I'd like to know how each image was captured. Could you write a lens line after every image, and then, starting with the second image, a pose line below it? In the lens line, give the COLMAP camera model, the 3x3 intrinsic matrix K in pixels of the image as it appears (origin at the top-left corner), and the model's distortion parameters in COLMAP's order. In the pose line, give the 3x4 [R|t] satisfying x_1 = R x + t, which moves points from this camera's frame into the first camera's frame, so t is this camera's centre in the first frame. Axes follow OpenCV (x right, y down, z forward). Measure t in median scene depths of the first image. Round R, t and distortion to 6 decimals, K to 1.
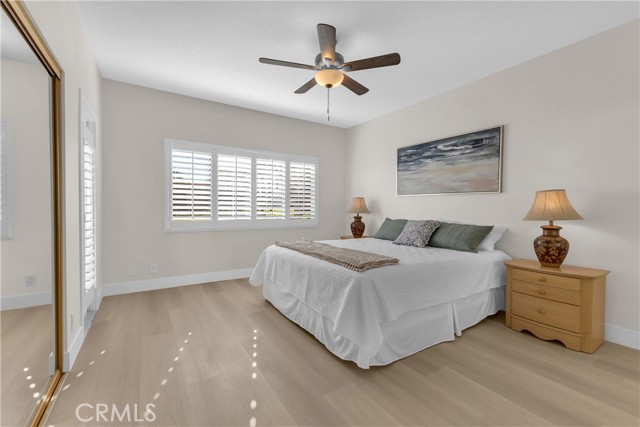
lens RADIAL K [[274.4, 0, 321.5], [0, 274.4, 209.7], [0, 0, 1]] dist [0.013384, -0.003453]
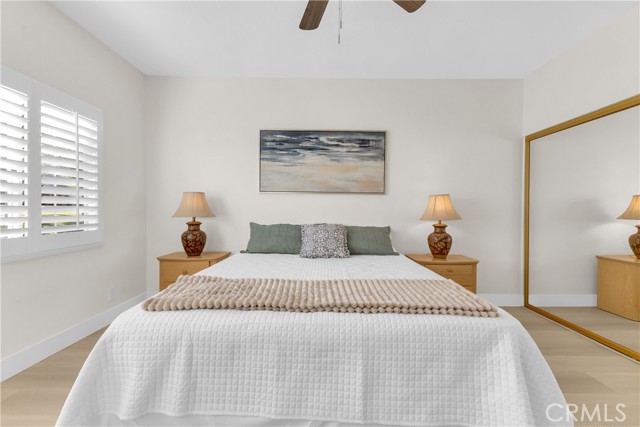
lens RADIAL K [[274.4, 0, 318.9], [0, 274.4, 213.8], [0, 0, 1]] dist [0.013384, -0.003453]
pose [[0.549698, -0.015132, 0.835226, -0.320292], [0.002400, 0.999860, 0.016535, -0.005942], [-0.835360, -0.007085, 0.549658, 0.551085]]
